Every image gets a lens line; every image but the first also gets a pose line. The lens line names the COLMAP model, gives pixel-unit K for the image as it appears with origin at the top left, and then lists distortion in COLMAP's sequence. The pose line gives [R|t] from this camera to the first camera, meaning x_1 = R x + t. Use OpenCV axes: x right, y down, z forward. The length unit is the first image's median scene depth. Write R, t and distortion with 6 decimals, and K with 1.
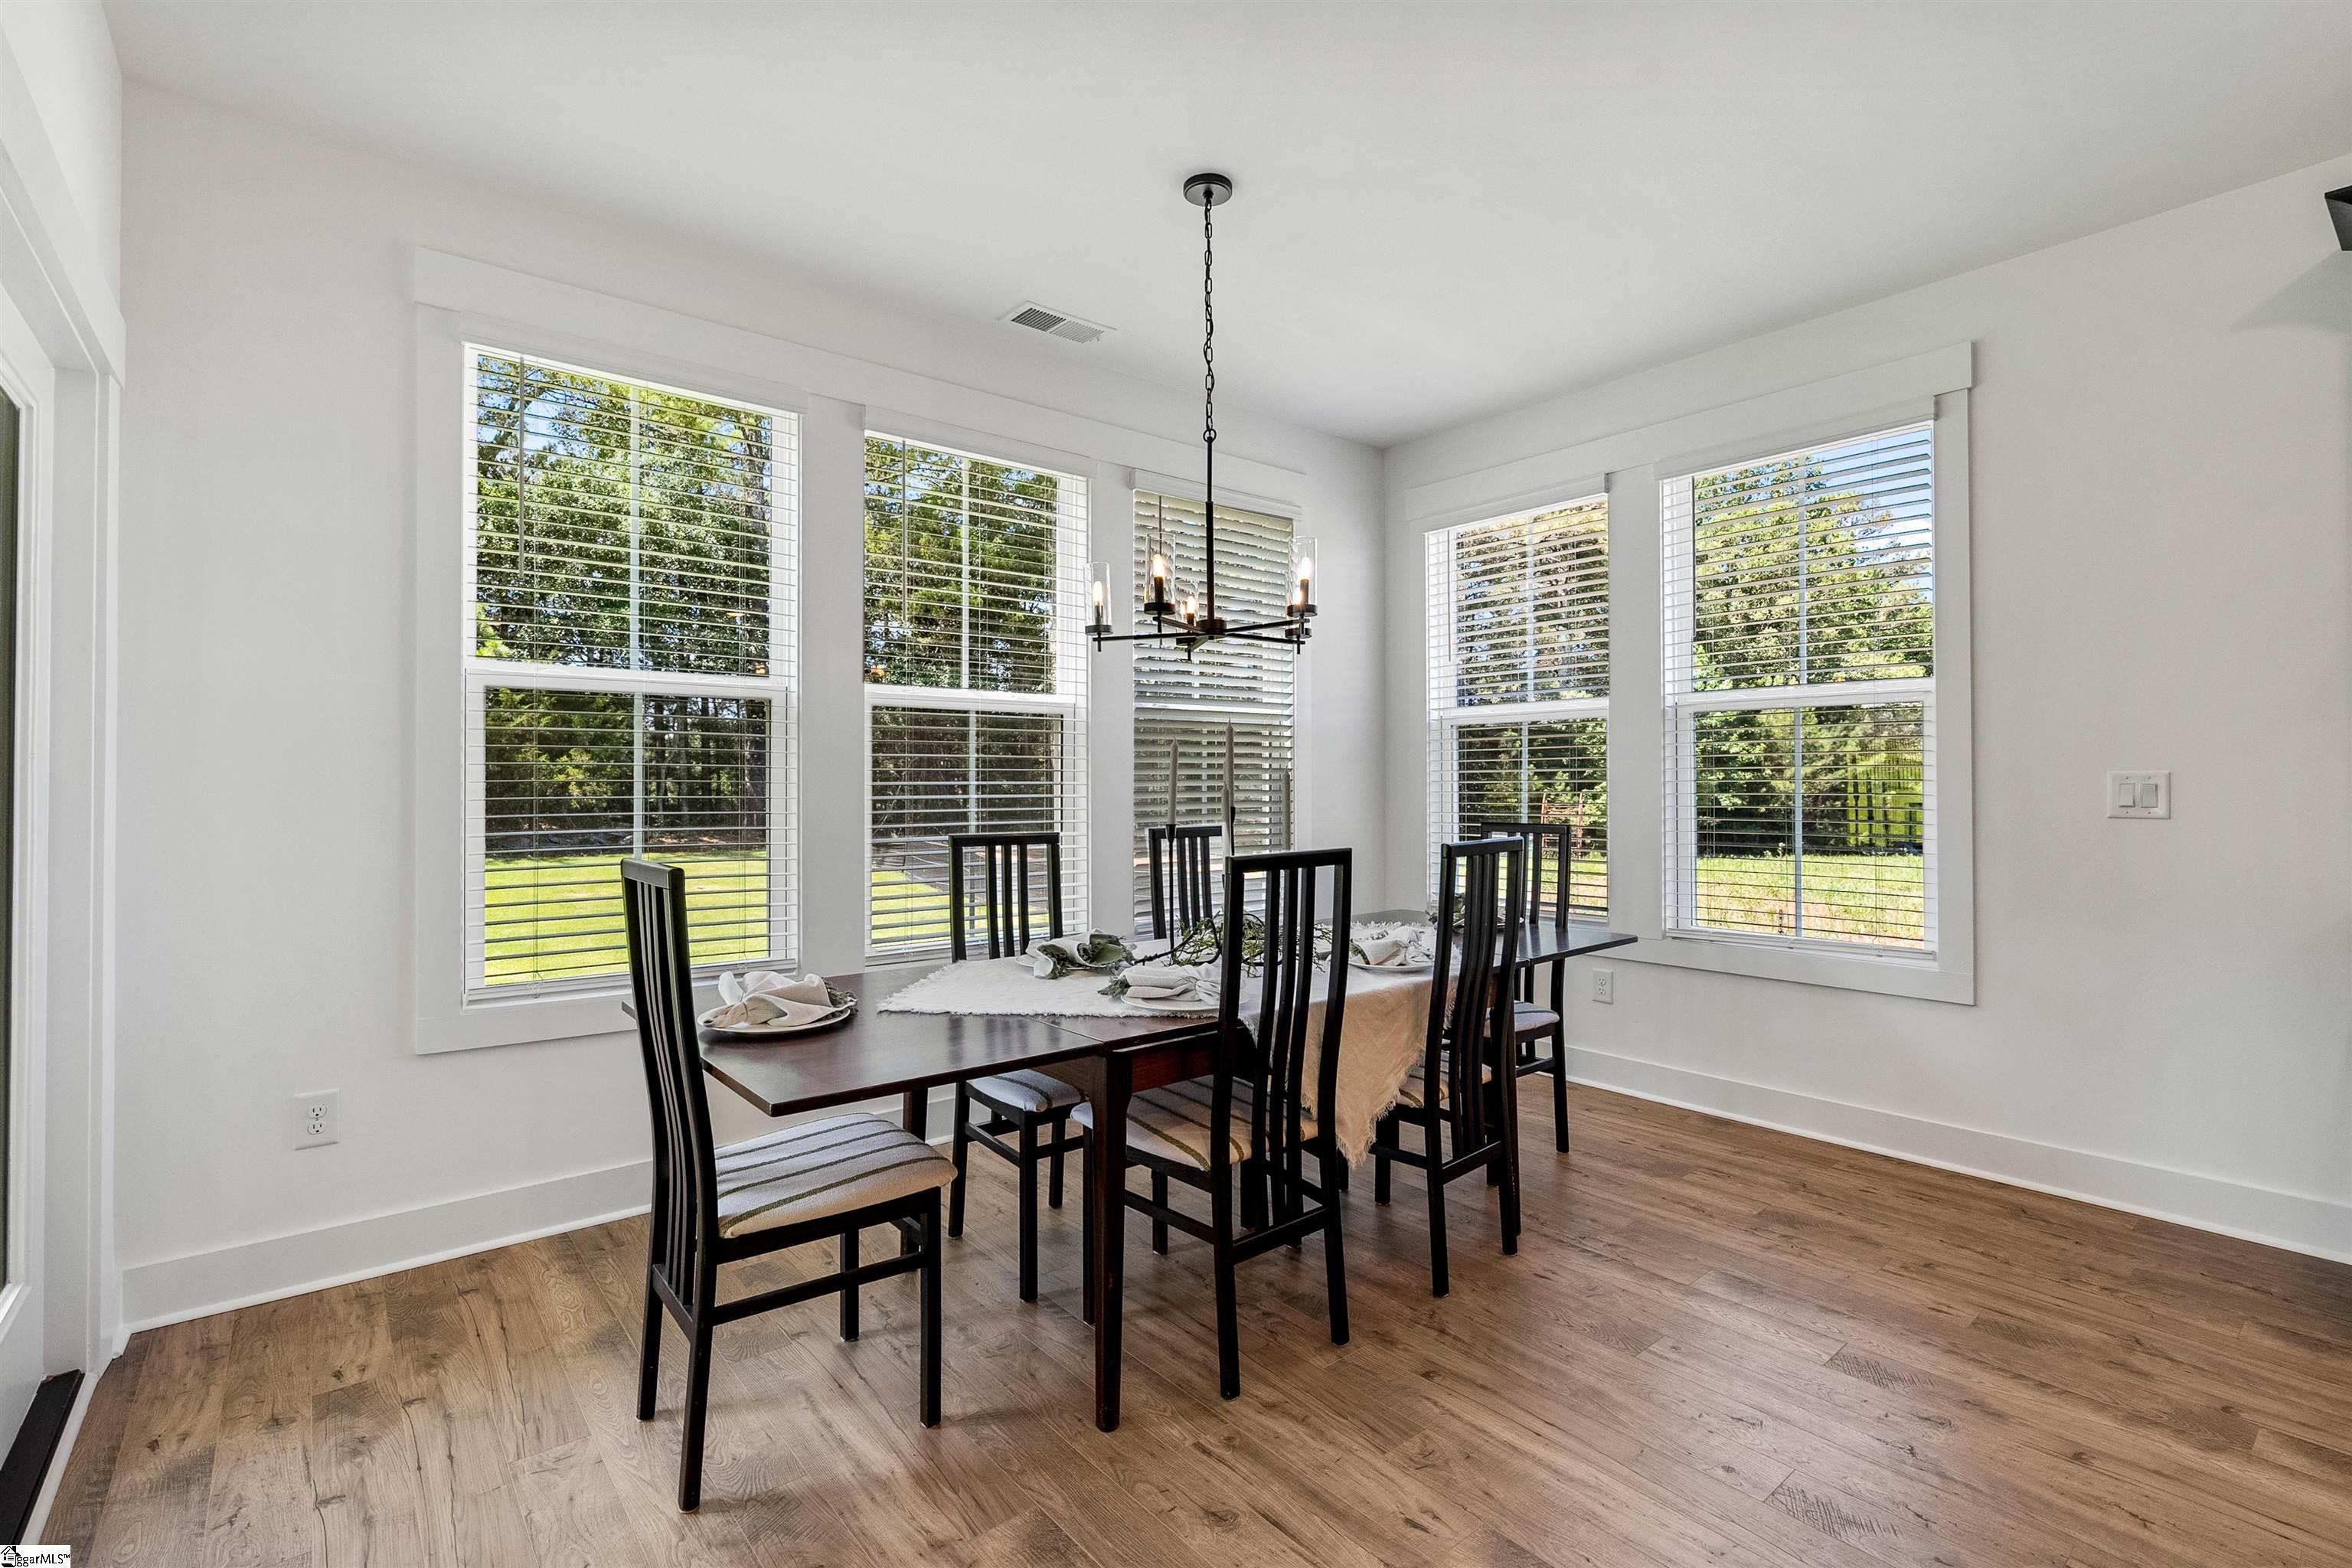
lens RADIAL K [[1071.9, 0, 1177.2], [0, 1071.9, 775.8], [0, 0, 1]] dist [-0.005166, 0.000387]
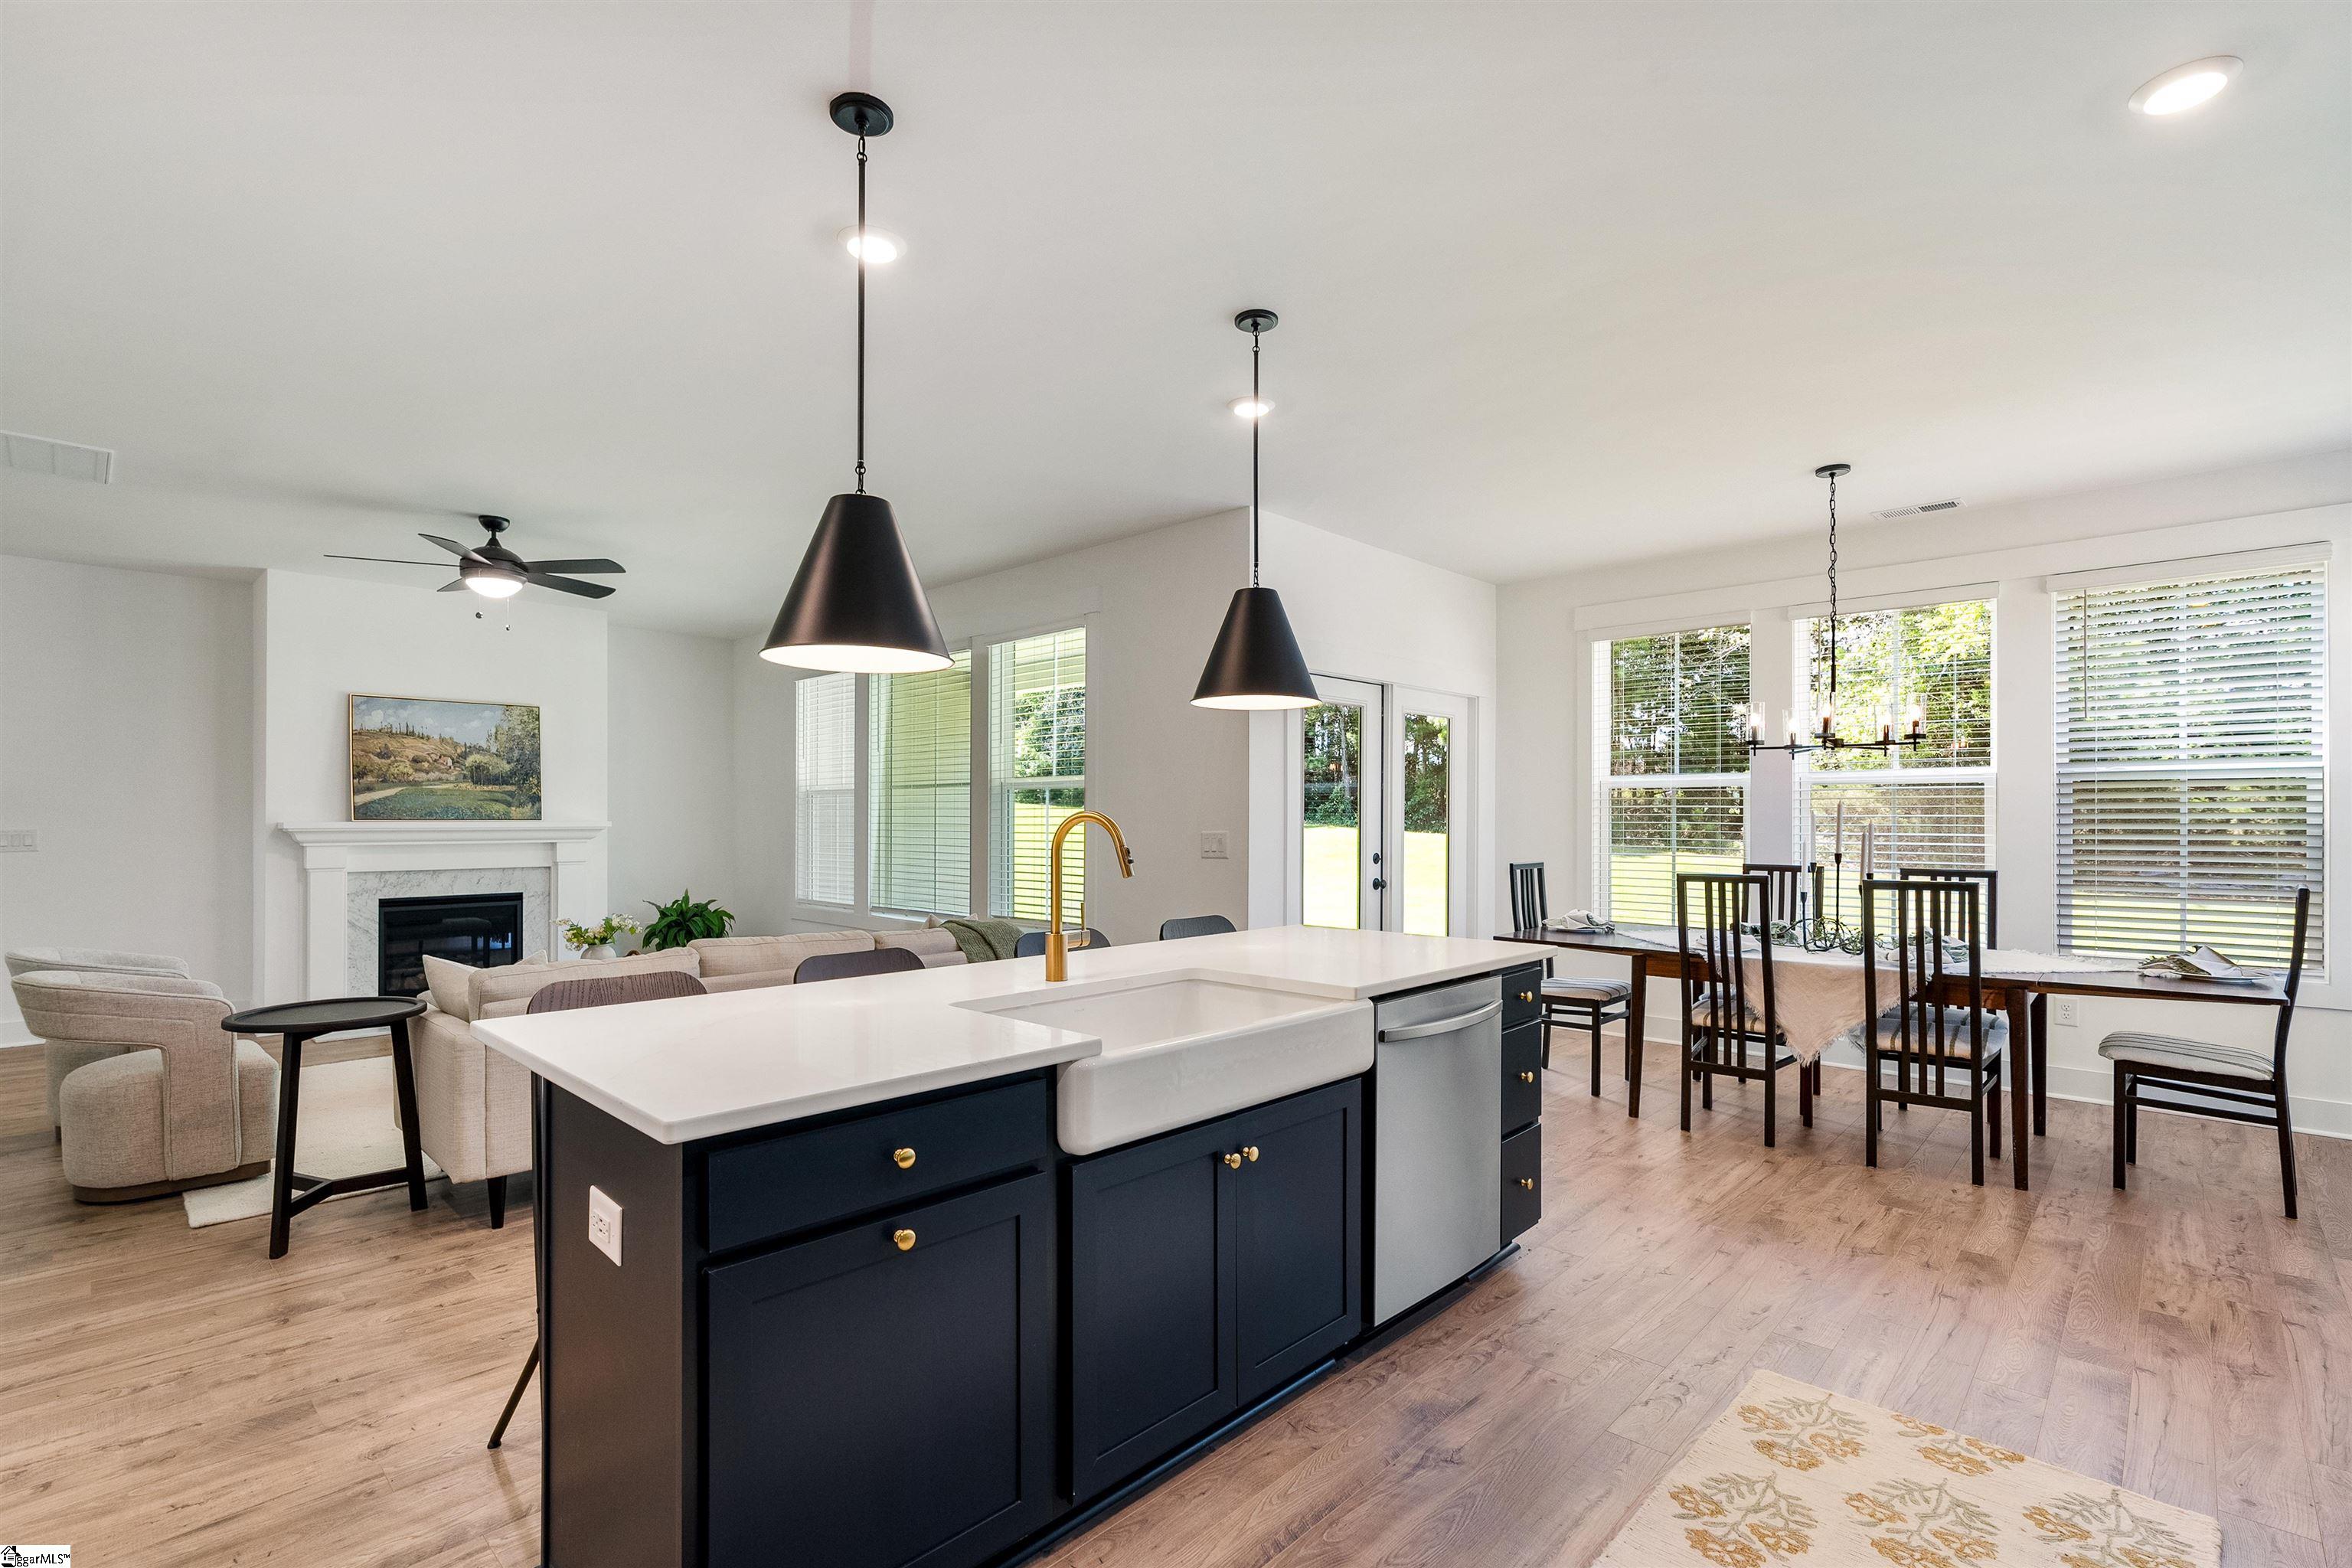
lens RADIAL K [[1071.9, 0, 1183.0], [0, 1071.9, 821.4], [0, 0, 1]] dist [-0.005166, 0.000387]
pose [[0.115741, 0.000387, -0.993279, 1.206676], [0.009905, 0.999950, 0.001544, -0.024901], [0.993230, -0.010017, 0.115732, -0.128406]]
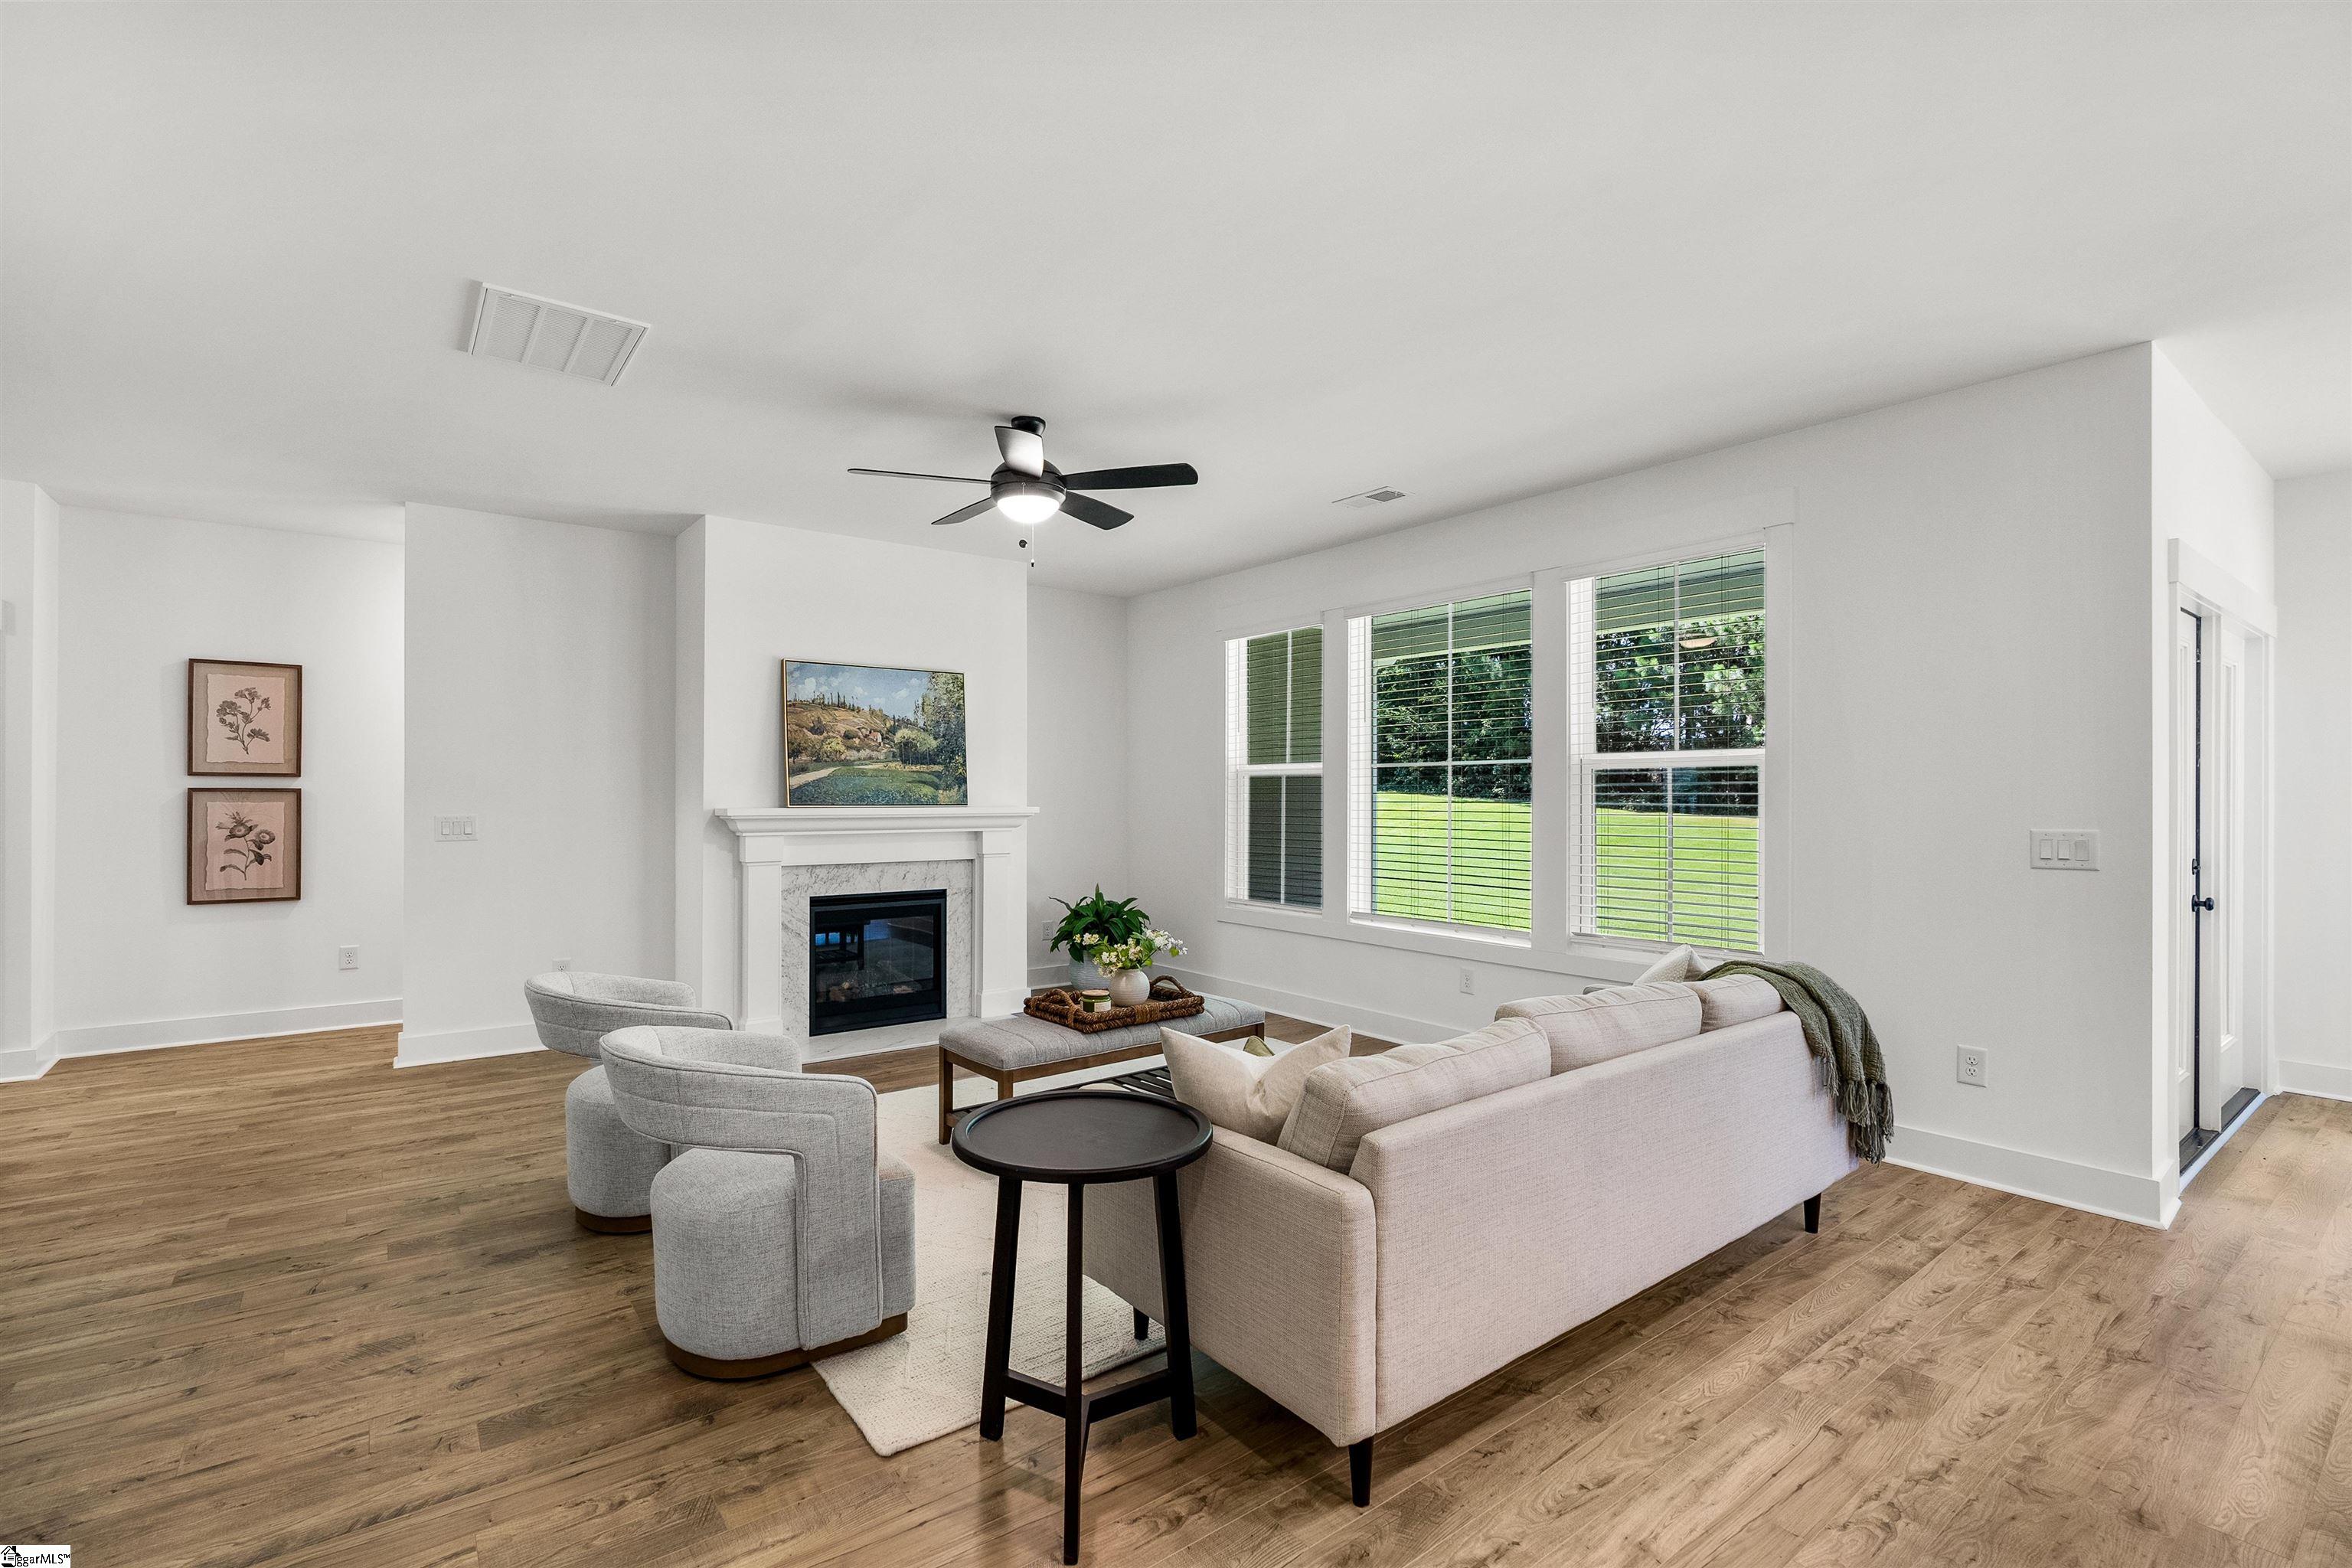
lens RADIAL K [[1071.9, 0, 1176.9], [0, 1071.9, 800.3], [0, 0, 1]] dist [-0.005166, 0.000387]
pose [[-0.045567, 0.001026, -0.998961, 0.749076], [0.008746, 0.999962, 0.000628, -0.043399], [0.998923, -0.008709, -0.045574, -0.715851]]
